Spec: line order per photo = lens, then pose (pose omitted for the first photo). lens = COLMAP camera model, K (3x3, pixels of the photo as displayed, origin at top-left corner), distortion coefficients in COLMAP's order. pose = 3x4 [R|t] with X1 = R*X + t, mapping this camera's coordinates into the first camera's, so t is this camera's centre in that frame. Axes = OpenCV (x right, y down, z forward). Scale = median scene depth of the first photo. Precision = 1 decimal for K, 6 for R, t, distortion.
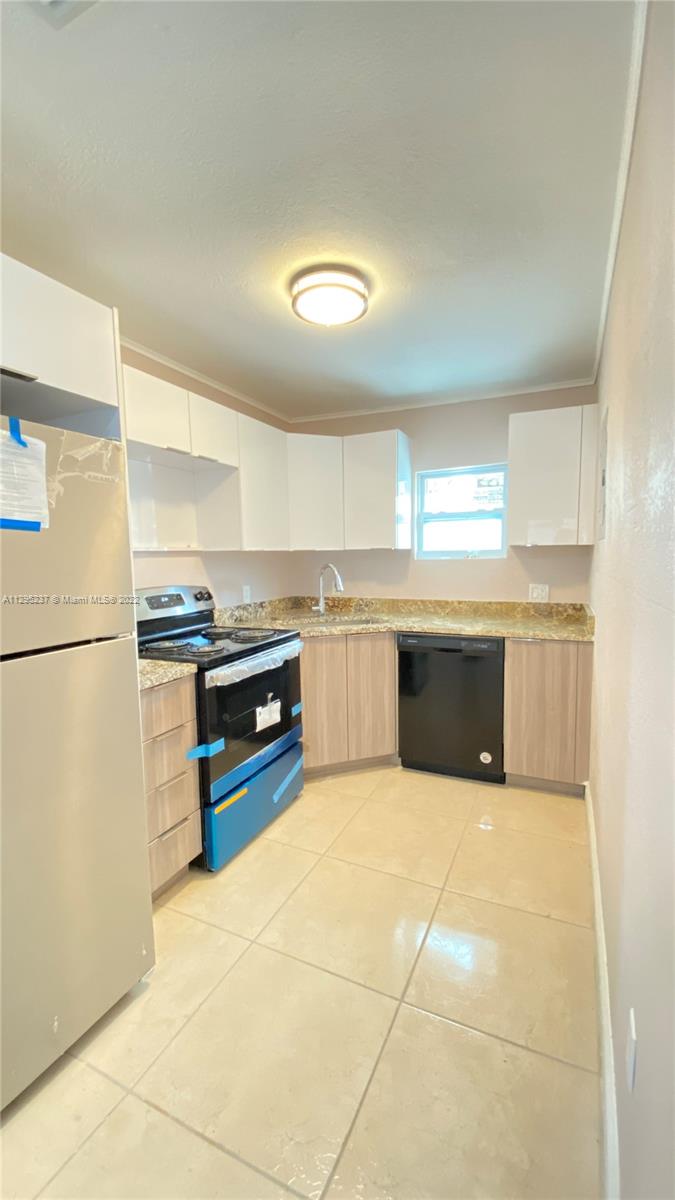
lens RADIAL K [[488.6, 0, 337.5], [0, 488.6, 600.0], [0, 0, 1]] dist [0.024849, -0.021721]
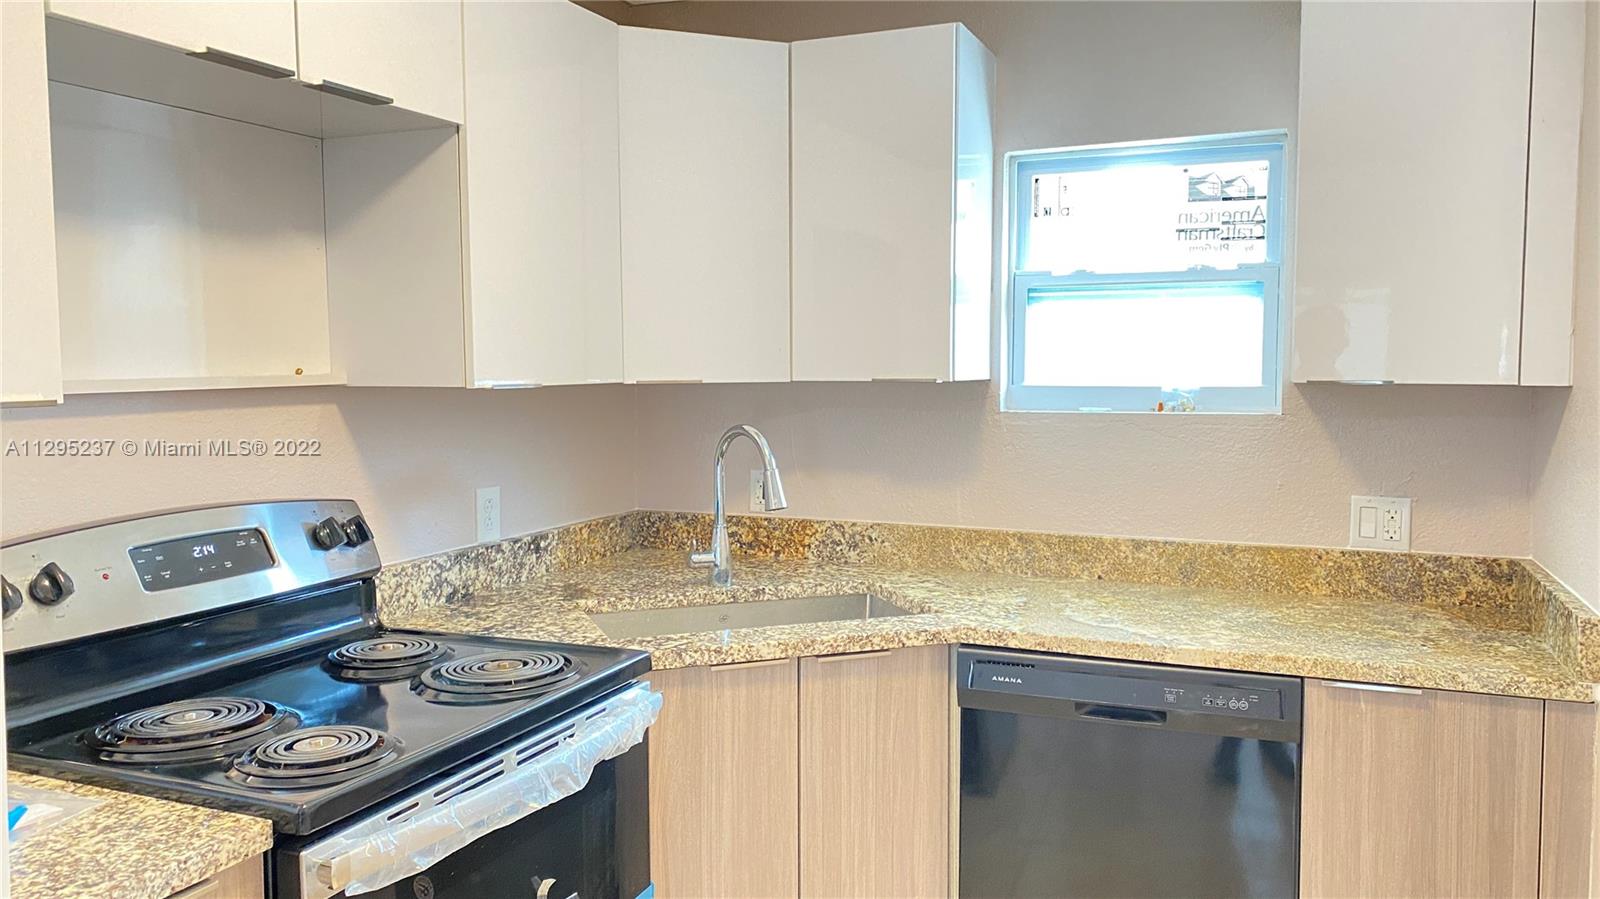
lens RADIAL K [[1194.1, 0, 799.2], [0, 1194.1, 414.7], [0, 0, 1]] dist [0.005302, -0.001646]
pose [[0.999106, 0.012092, 0.040517, -0.013964], [-0.010431, 0.999106, -0.040979, -0.050867], [-0.040976, 0.040519, 0.998338, 0.212820]]
